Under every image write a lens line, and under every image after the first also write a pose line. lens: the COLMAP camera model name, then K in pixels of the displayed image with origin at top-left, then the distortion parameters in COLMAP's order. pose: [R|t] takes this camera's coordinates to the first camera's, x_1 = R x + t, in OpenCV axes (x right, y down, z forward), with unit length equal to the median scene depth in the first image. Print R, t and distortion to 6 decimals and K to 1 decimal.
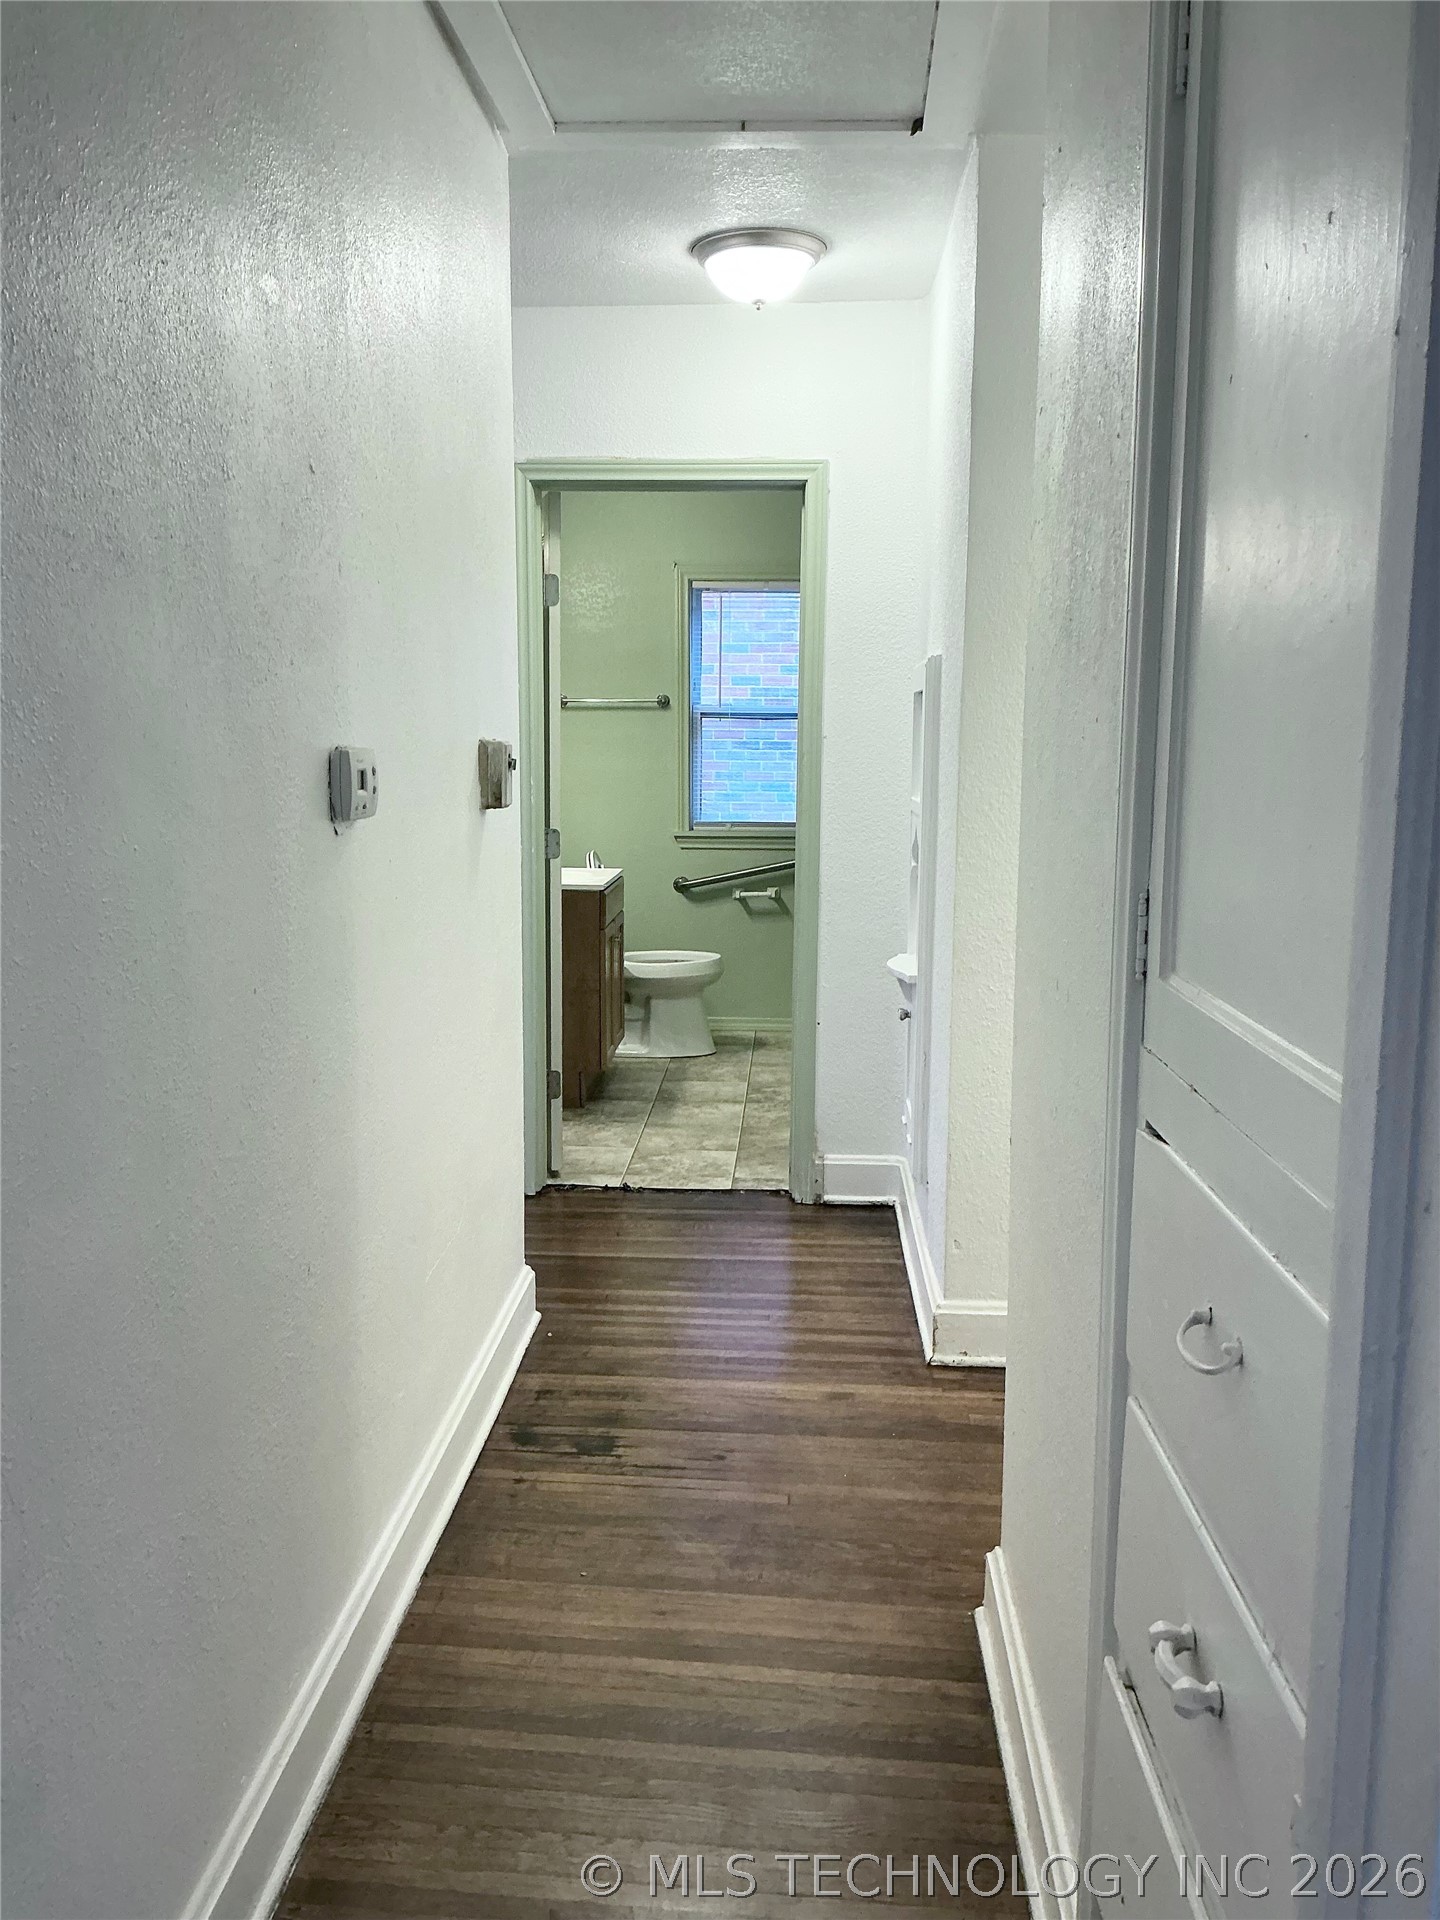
lens RADIAL K [[1581.6, 0, 718.4], [0, 1581.6, 960.0], [0, 0, 1]] dist [0.098198, -0.156819]
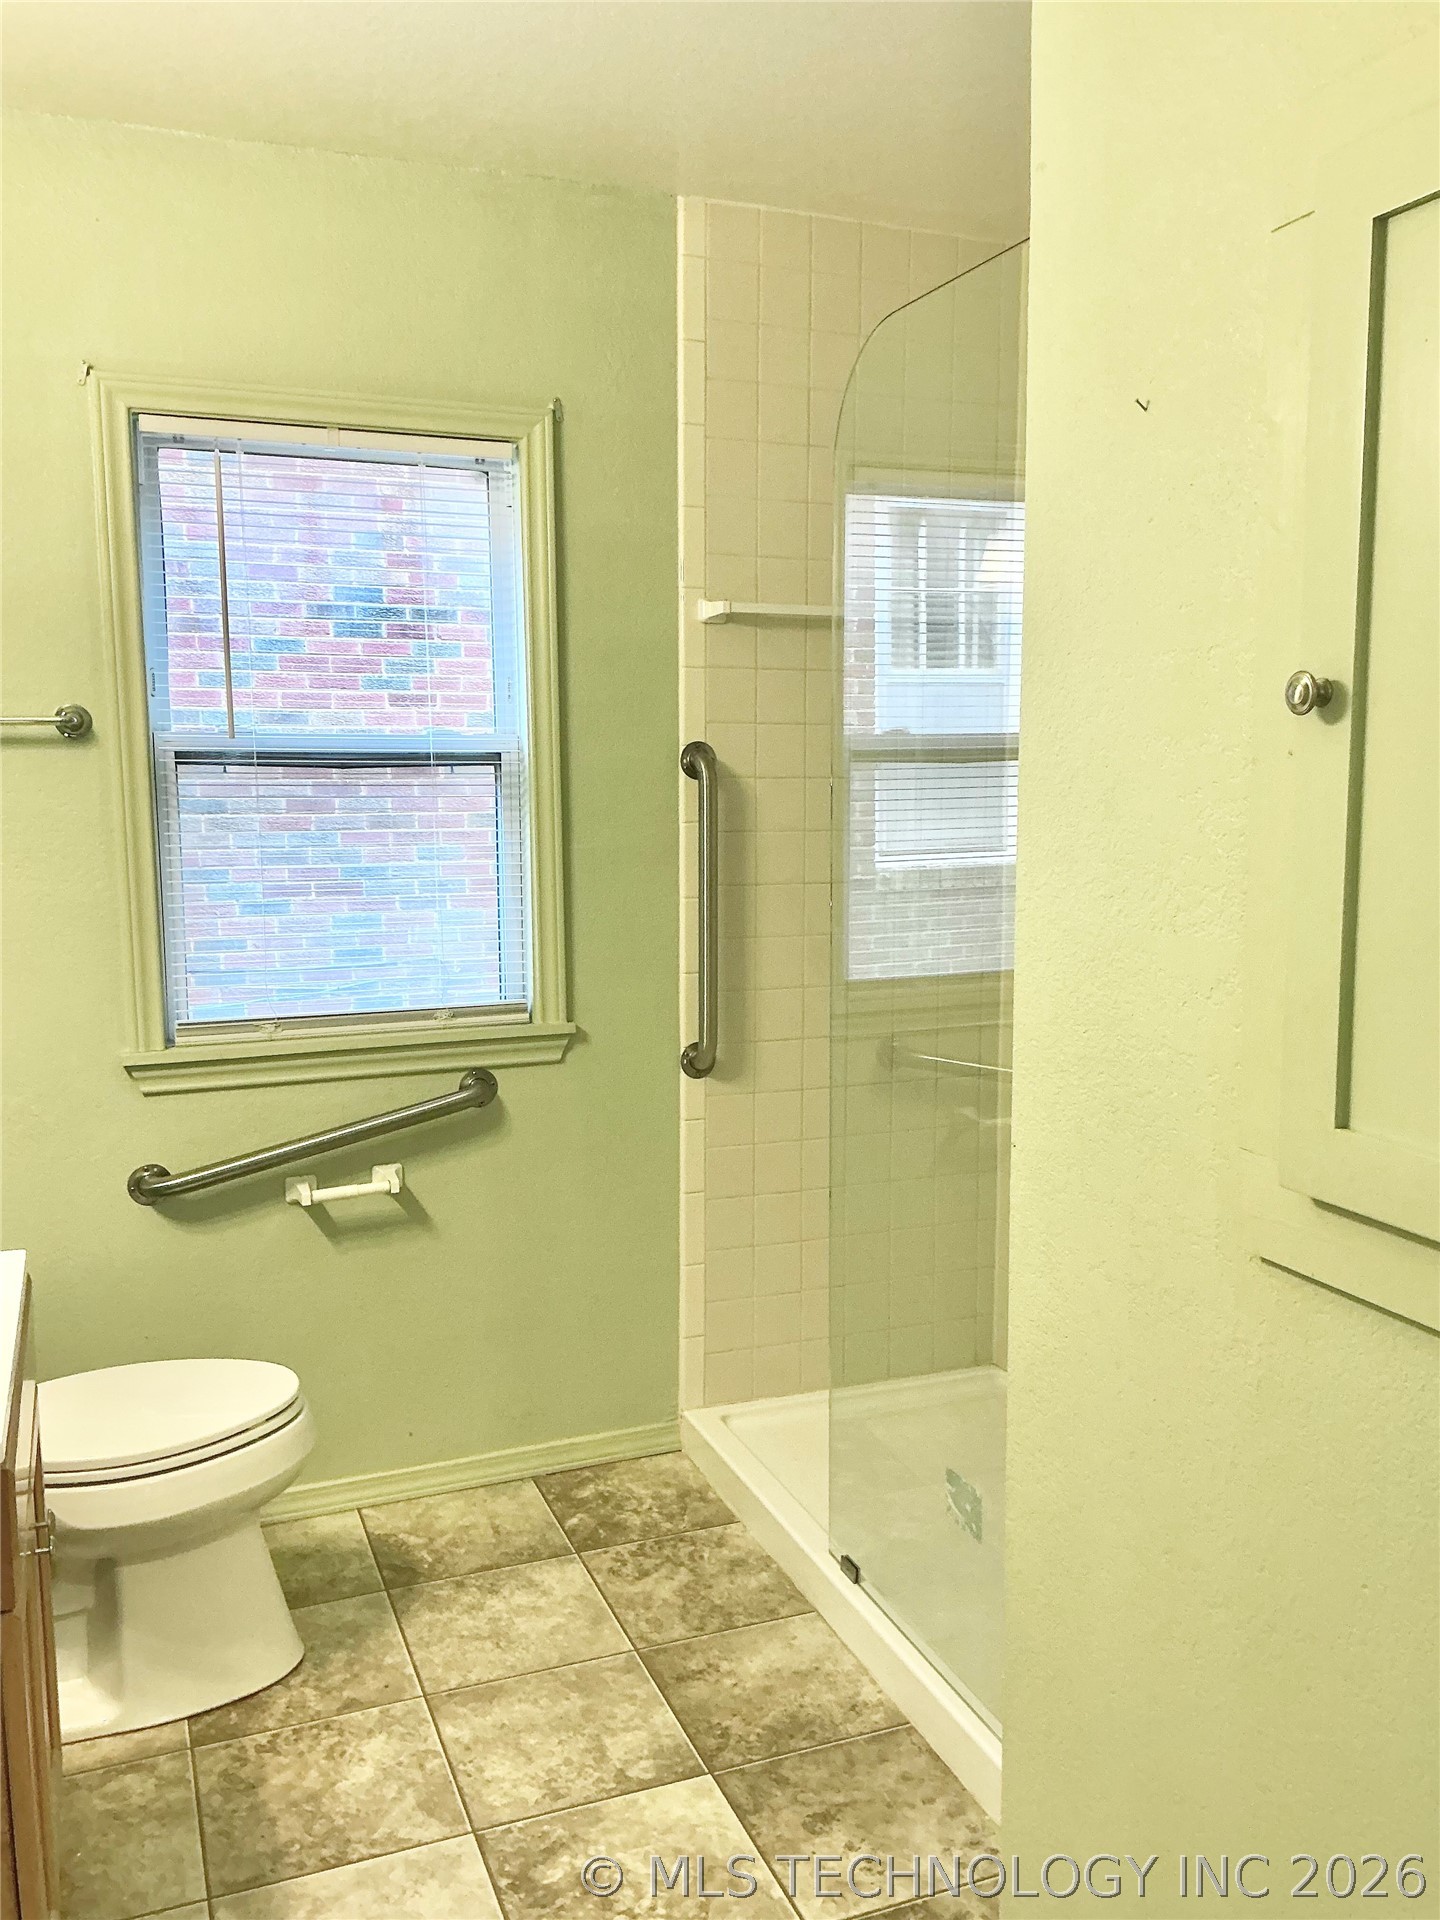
lens RADIAL K [[1581.6, 0, 719.0], [0, 1581.6, 958.5], [0, 0, 1]] dist [0.098198, -0.156819]
pose [[0.902675, -0.060947, 0.425986, -0.062240], [0.072292, 0.997328, -0.010498, -0.090125], [-0.424208, 0.040272, 0.904669, 0.580490]]
